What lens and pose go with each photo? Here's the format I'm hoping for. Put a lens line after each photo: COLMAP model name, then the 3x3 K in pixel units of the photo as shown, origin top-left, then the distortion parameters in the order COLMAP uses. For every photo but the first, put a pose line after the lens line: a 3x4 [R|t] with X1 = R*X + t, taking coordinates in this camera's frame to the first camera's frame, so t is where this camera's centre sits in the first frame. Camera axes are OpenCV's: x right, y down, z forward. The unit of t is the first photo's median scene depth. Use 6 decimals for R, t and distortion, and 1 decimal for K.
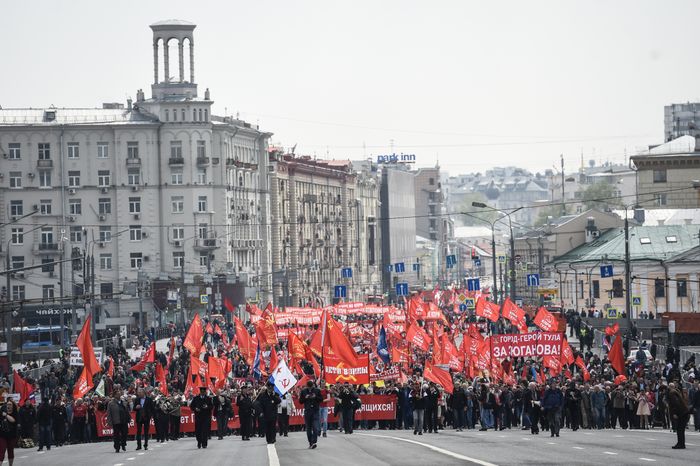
lens RADIAL K [[3931.8, 0, 350.0], [0, 3931.8, 233.0], [0, 0, 1]] dist [2.767686, 4.757999]
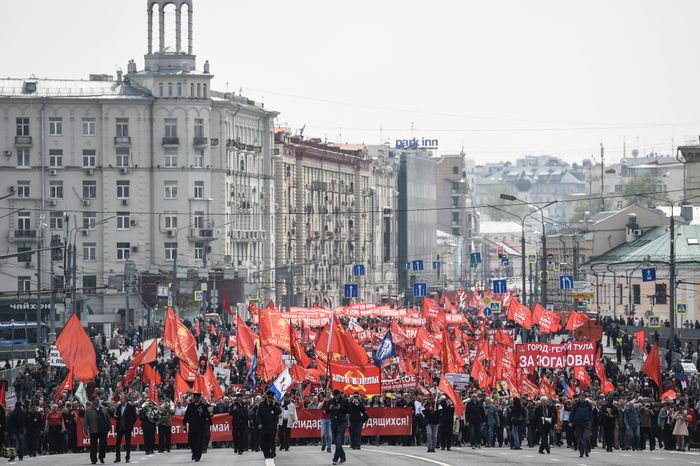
lens RADIAL K [[4327.5, 0, 366.7], [0, 4327.5, 234.3], [0, 0, 1]] dist [2.580659, 10.118107]
pose [[0.999772, 0.021344, 0.001170, -0.000321], [-0.021345, 0.999771, 0.001377, 0.000621], [-0.001140, -0.001401, 0.999998, 0.016129]]
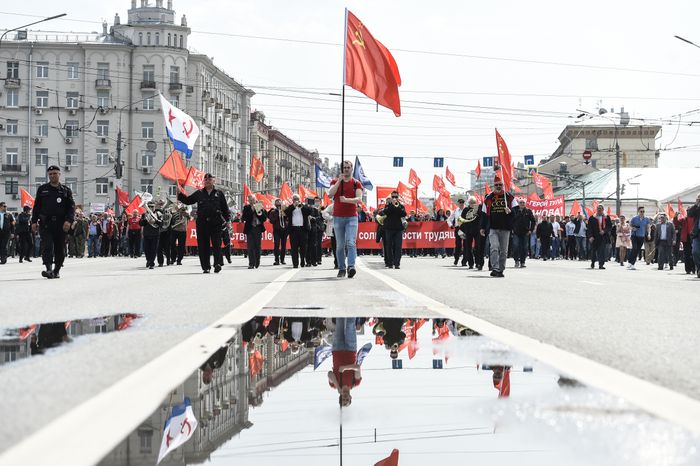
lens RADIAL K [[1365.5, 0, 350.0], [0, 1365.5, 233.0], [0, 0, 1]] dist [-0.063401, -0.309268]
pose [[0.998850, 0.033647, 0.034148, -0.004707], [-0.033192, 0.999354, -0.013807, 0.020614], [-0.034590, 0.012657, 0.999321, 0.659559]]
